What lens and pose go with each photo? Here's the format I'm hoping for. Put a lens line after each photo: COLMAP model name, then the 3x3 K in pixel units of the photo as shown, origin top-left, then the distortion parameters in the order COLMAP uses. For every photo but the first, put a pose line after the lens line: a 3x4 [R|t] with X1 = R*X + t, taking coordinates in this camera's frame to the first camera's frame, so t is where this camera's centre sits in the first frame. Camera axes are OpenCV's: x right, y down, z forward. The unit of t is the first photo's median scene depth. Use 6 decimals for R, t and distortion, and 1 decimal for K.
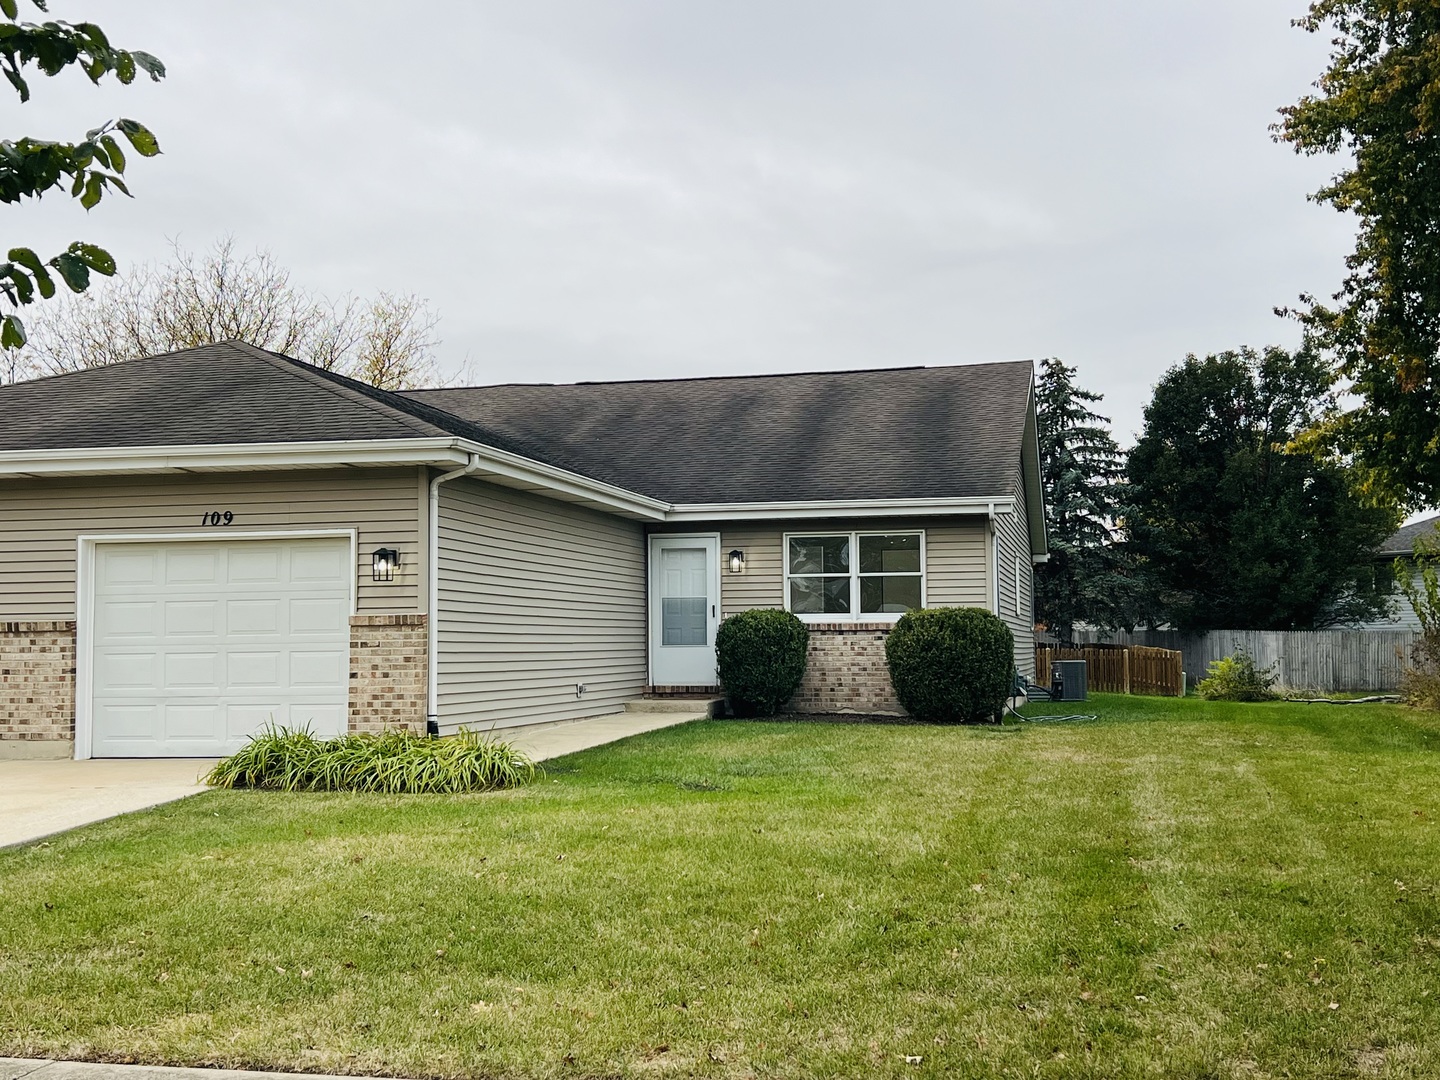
lens RADIAL K [[1715.4, 0, 717.7], [0, 1715.4, 541.6], [0, 0, 1]] dist [0.042202, 0.000000]
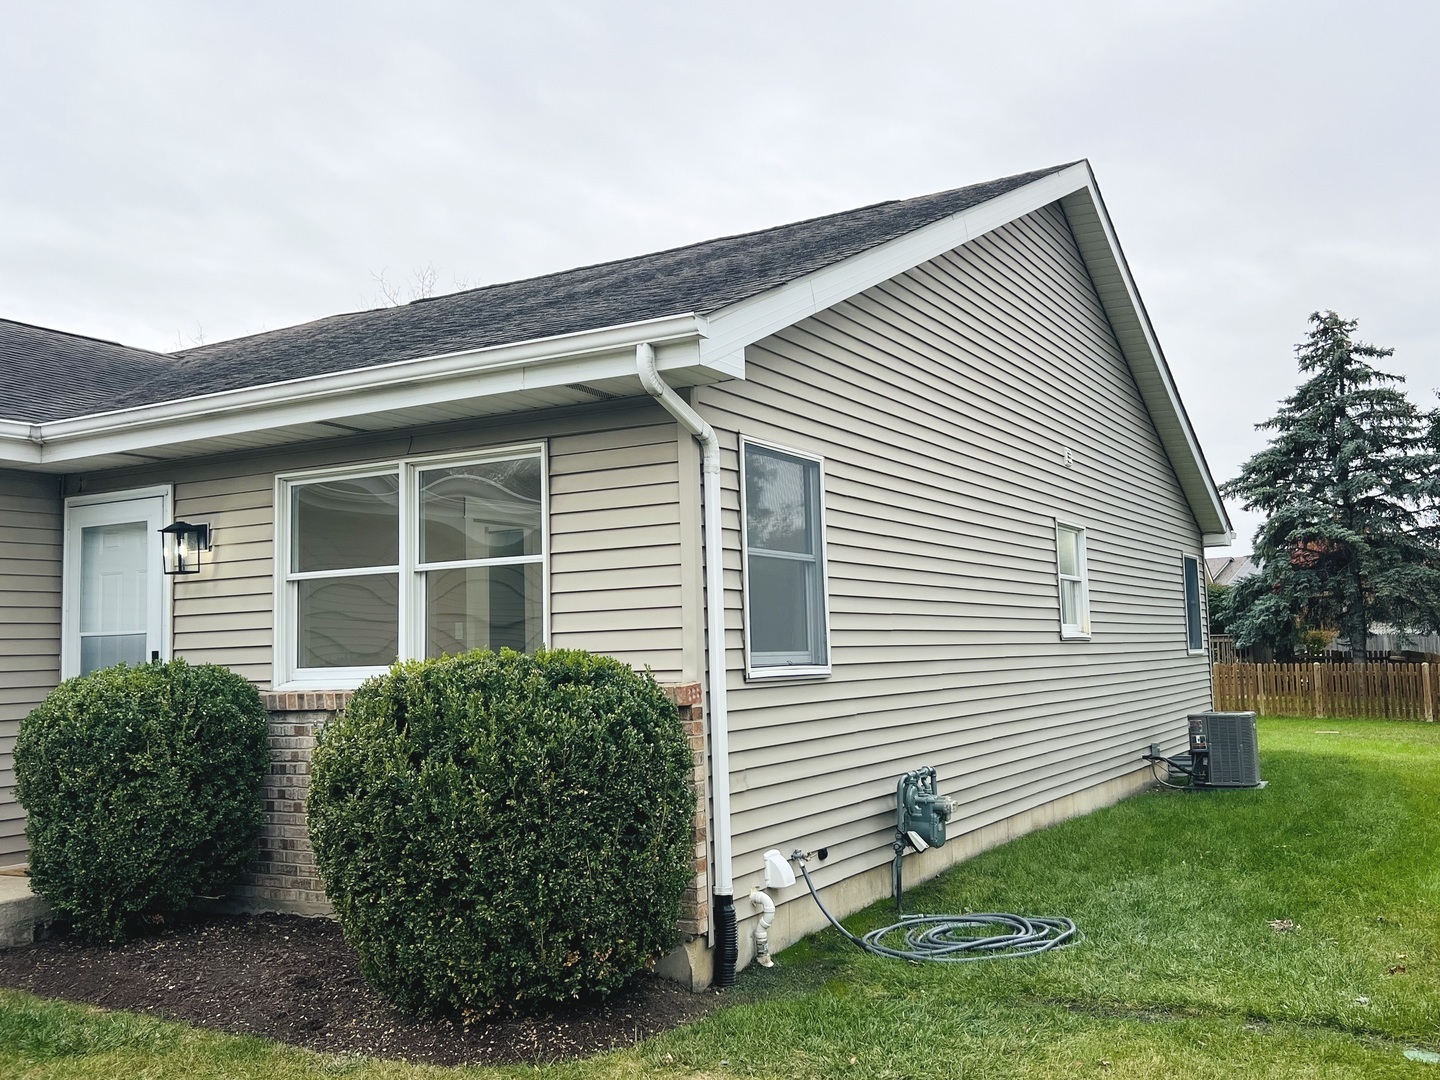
lens RADIAL K [[1324.3, 0, 724.3], [0, 1324.3, 535.2], [0, 0, 1]] dist [0.018003, 0.000000]
pose [[0.955760, -0.044047, -0.290831, 0.099453], [0.037675, 0.998912, -0.027477, 0.009441], [0.291725, 0.015305, 0.956380, 0.298600]]
